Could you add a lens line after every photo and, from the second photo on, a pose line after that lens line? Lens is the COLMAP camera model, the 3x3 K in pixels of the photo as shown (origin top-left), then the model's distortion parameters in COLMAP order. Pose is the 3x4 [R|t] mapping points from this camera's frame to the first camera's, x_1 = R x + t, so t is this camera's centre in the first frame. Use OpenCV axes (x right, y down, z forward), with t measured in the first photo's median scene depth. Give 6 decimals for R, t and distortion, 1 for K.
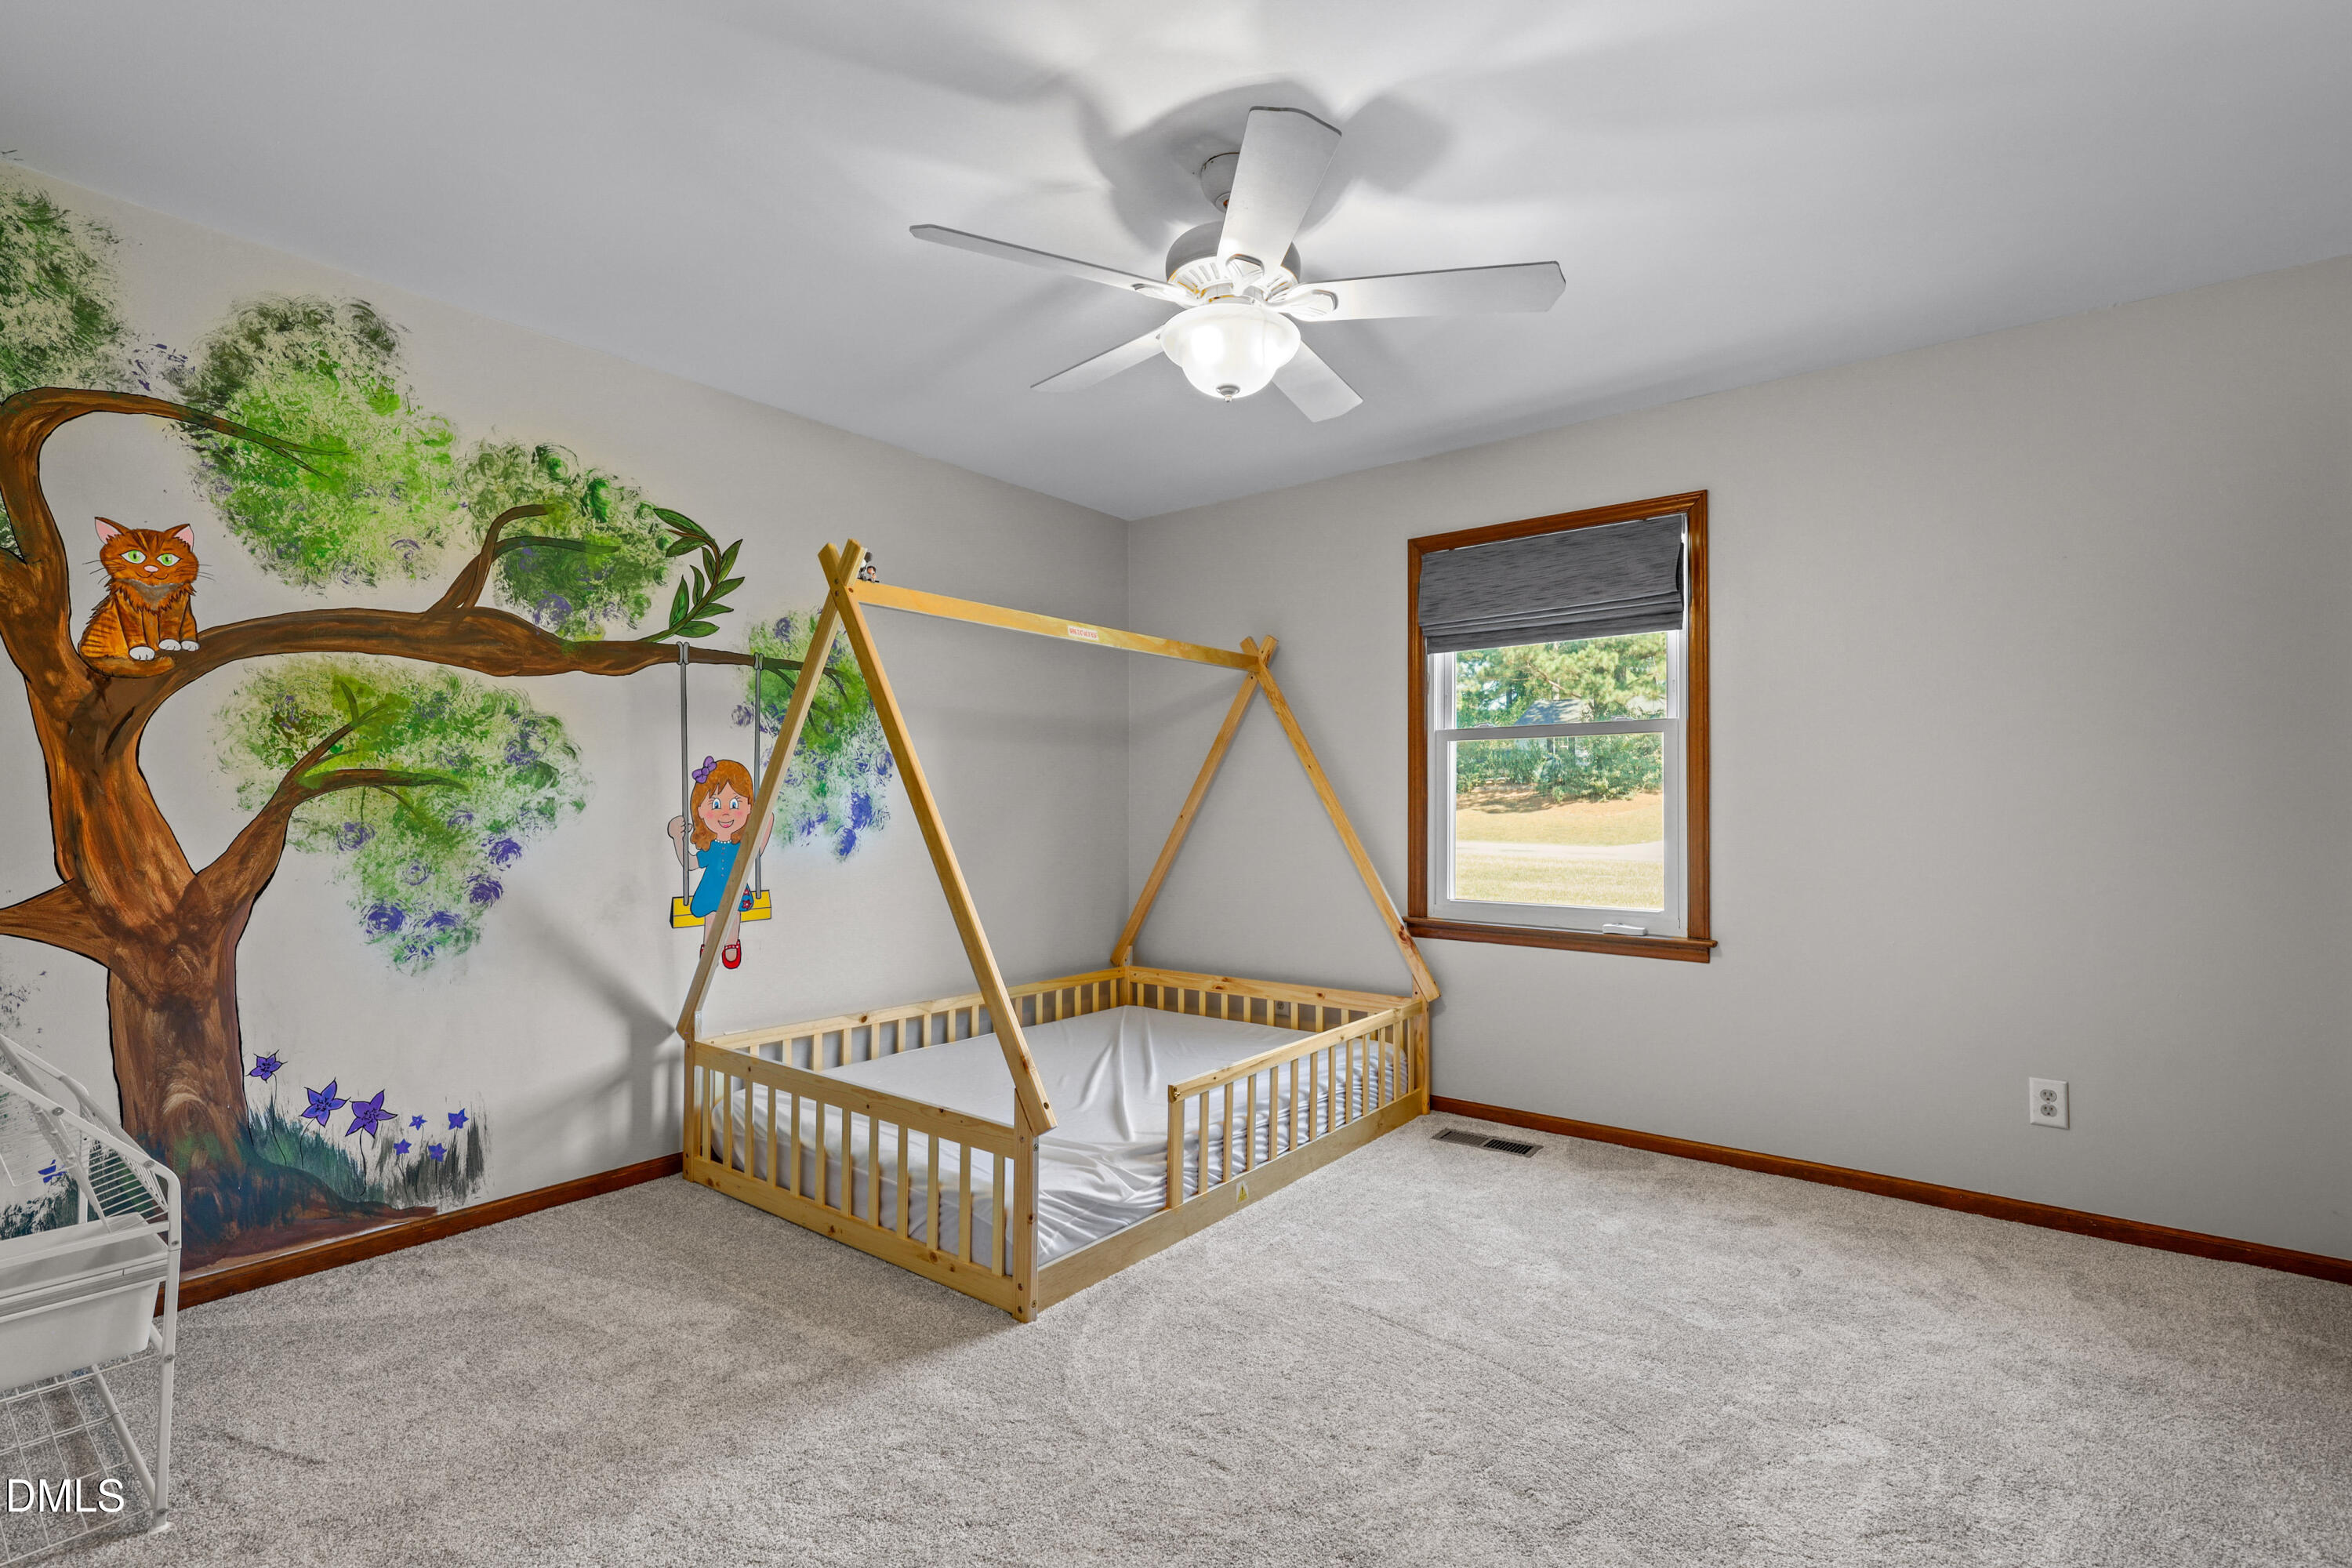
lens RADIAL K [[1081.9, 0, 1176.5], [0, 1081.9, 789.9], [0, 0, 1]] dist [0.011308, -0.000385]
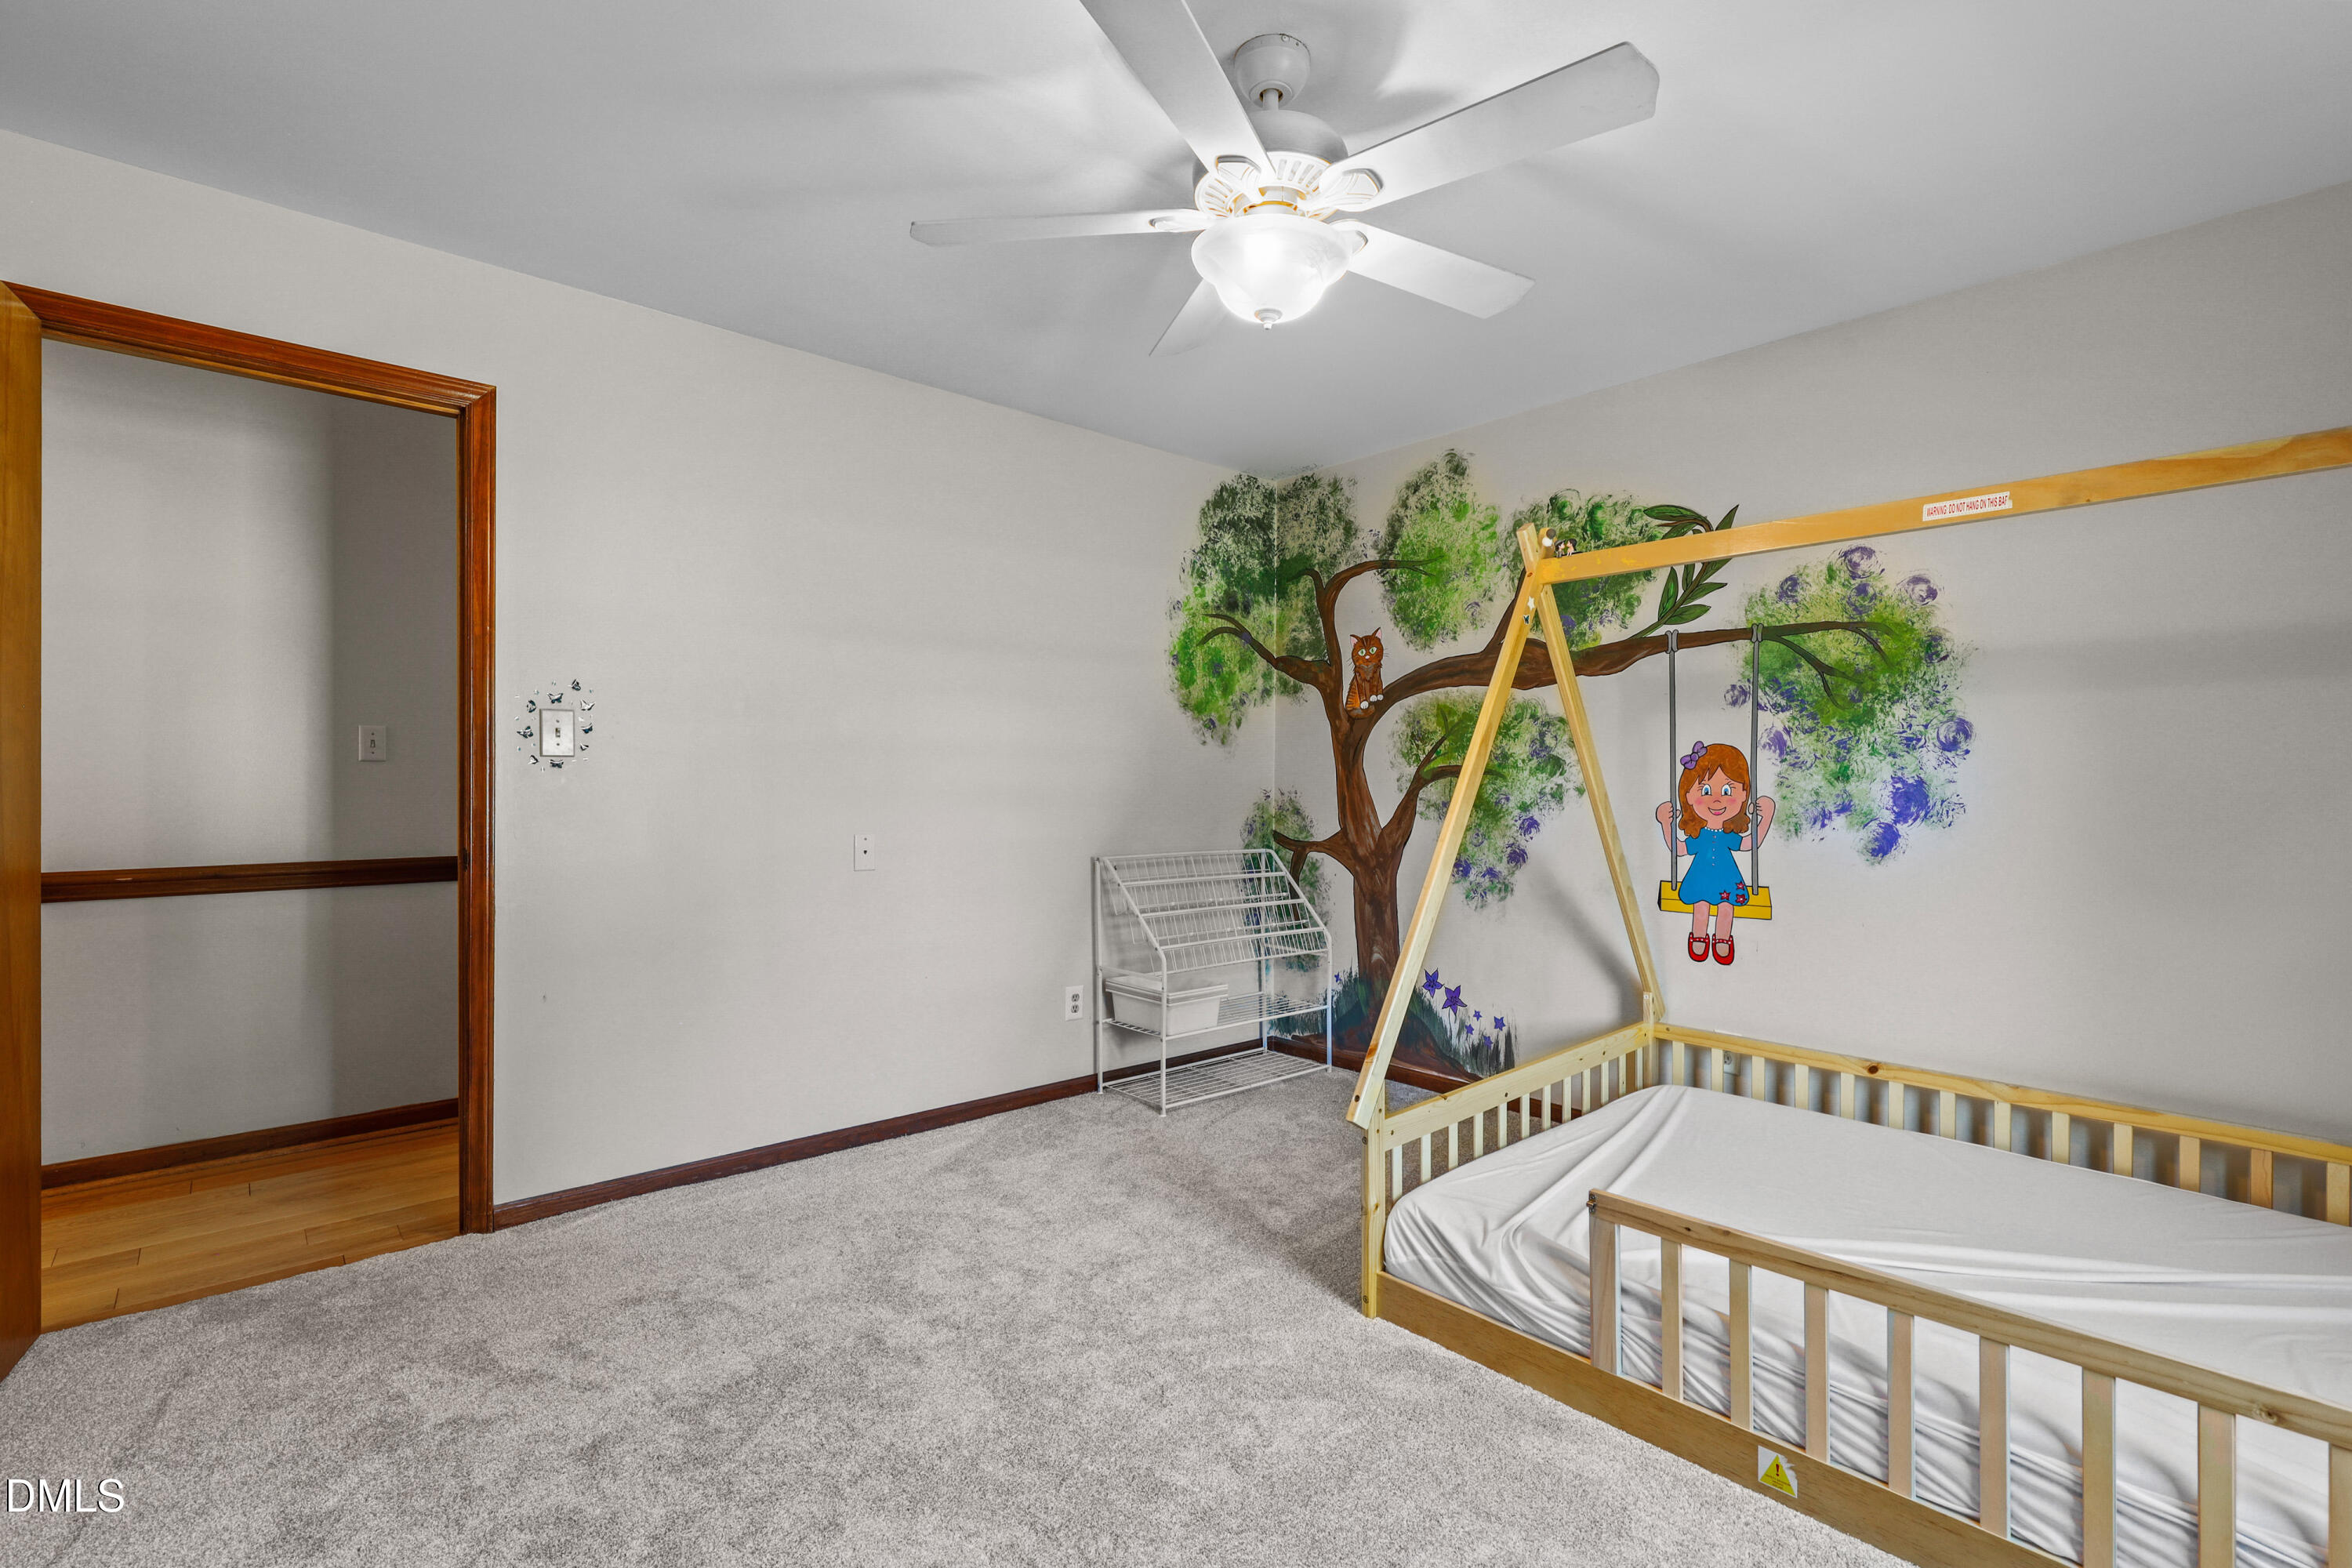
lens RADIAL K [[1081.9, 0, 1184.1], [0, 1081.9, 777.3], [0, 0, 1]] dist [0.011308, -0.000385]
pose [[-0.163453, -0.005214, -0.986537, 0.639372], [0.012344, 0.999897, -0.007330, 0.002897], [0.986474, -0.013376, -0.163371, 0.735460]]
